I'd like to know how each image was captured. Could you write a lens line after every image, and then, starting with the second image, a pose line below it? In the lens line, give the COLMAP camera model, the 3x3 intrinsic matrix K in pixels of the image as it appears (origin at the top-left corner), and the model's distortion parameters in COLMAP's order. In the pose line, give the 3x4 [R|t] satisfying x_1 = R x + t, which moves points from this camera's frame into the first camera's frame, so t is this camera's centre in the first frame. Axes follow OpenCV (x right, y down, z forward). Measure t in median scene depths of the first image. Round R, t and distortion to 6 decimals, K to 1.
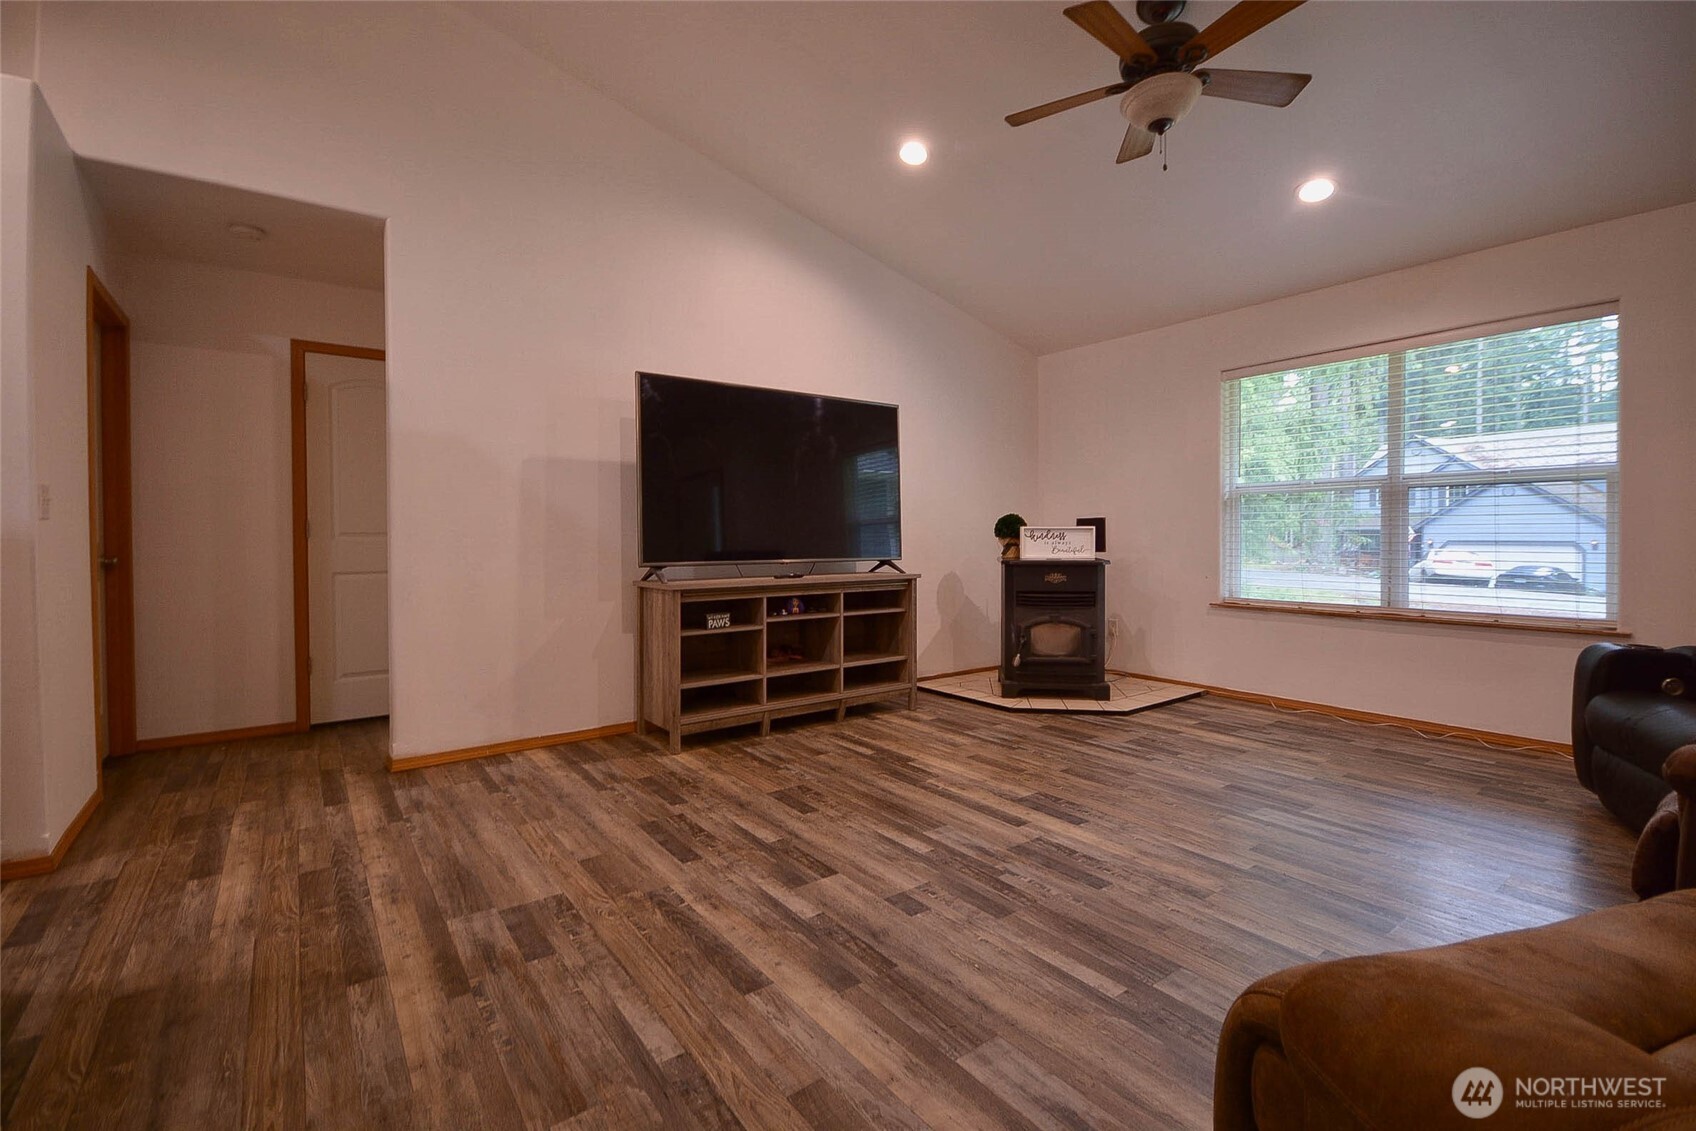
lens RADIAL K [[756.3, 0, 848.4], [0, 756.3, 553.8], [0, 0, 1]] dist [-0.000205, -0.000400]
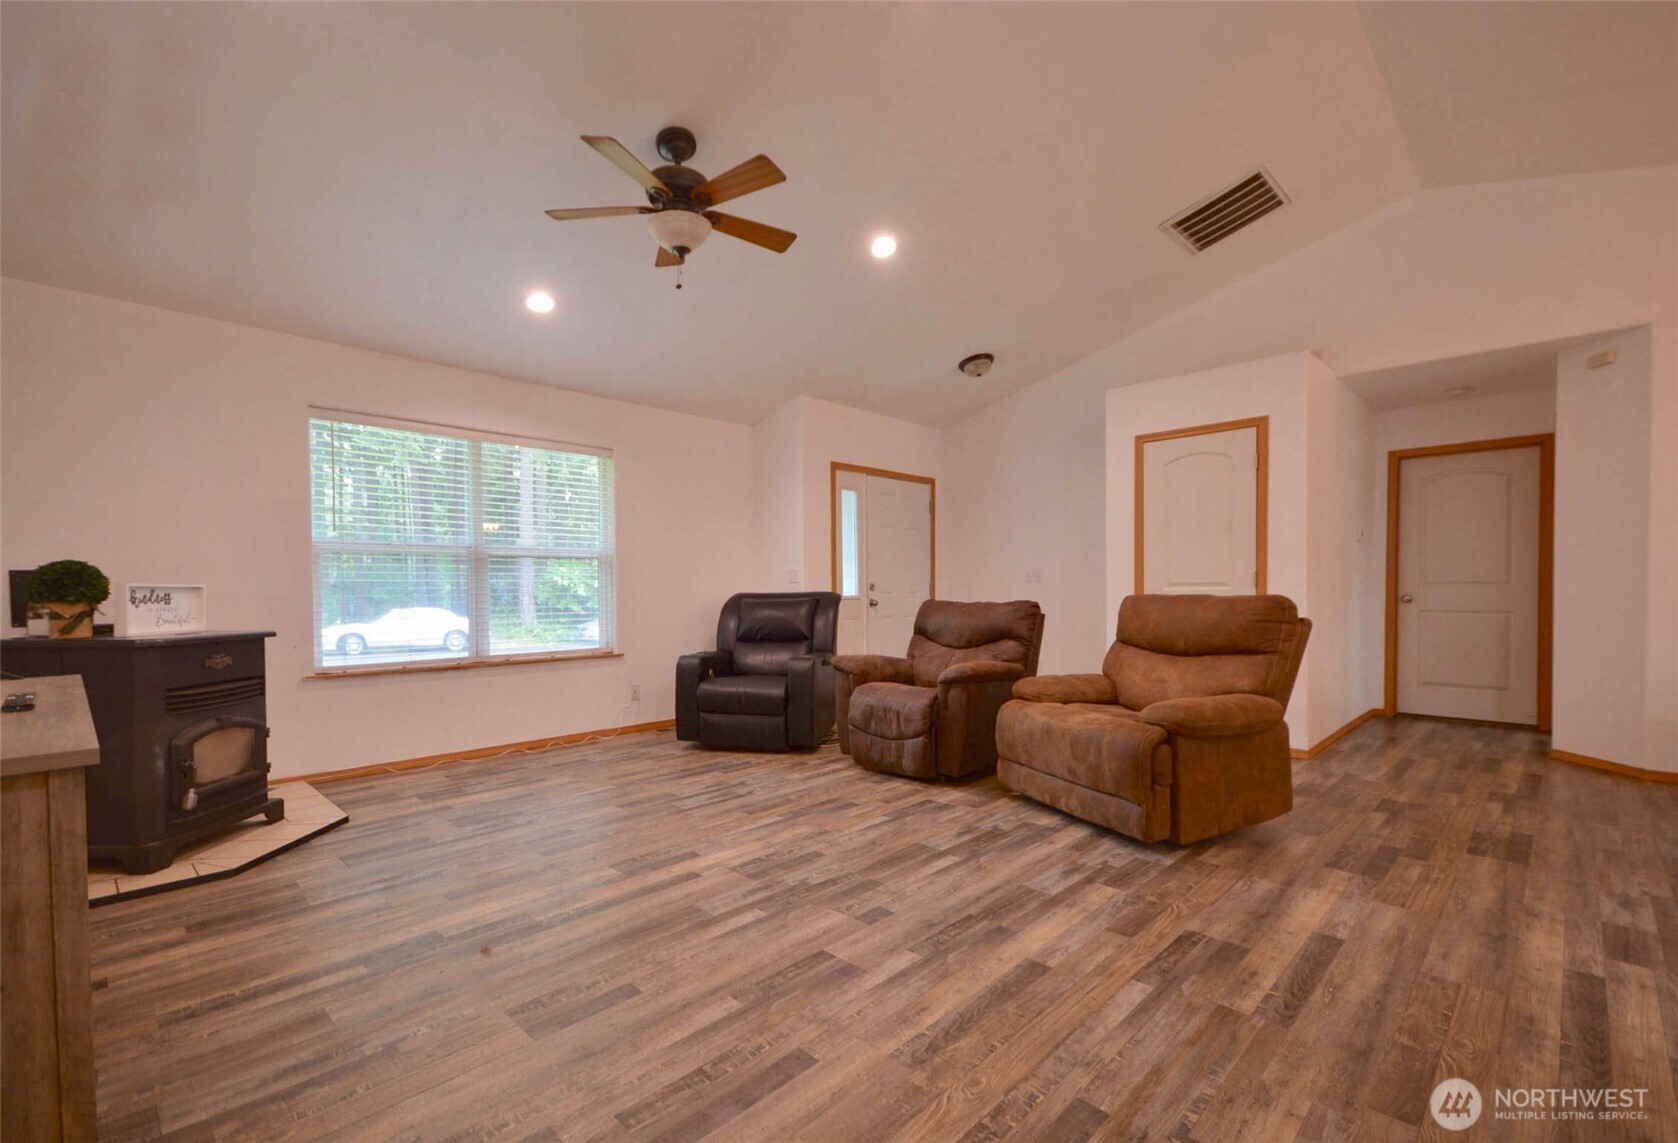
lens RADIAL K [[765.4, 0, 839.3], [0, 765.4, 591.2], [0, 0, 1]] dist [0.013576, -0.000092]
pose [[-0.179607, 0.004788, 0.983727, -0.776904], [0.034651, 0.999398, 0.001463, -0.017906], [-0.983128, 0.034350, -0.179665, 0.926017]]
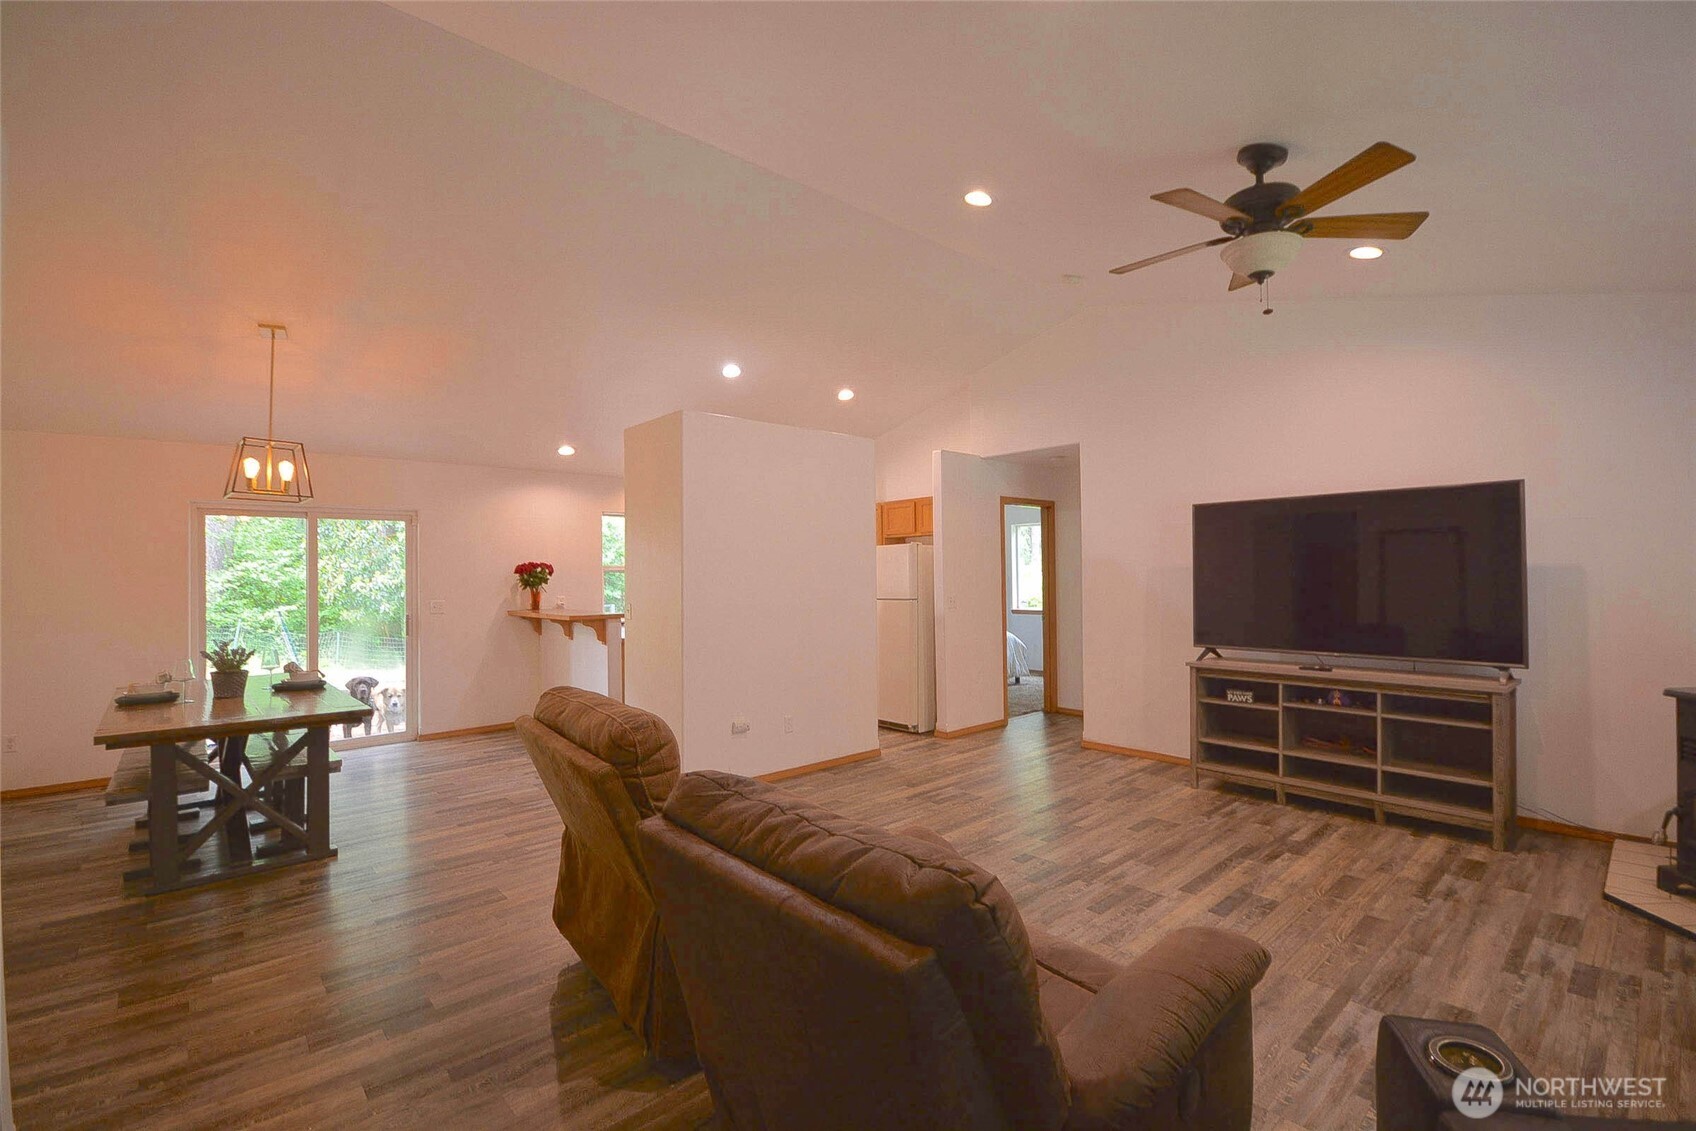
lens RADIAL K [[714.8, 0, 823.5], [0, 714.8, 561.9], [0, 0, 1]] dist [0.000024, -0.000008]
pose [[0.065639, -0.017182, -0.997696, 1.272514], [-0.008536, 0.999805, -0.017780, -0.140102], [0.997807, 0.009683, 0.065479, 0.316376]]
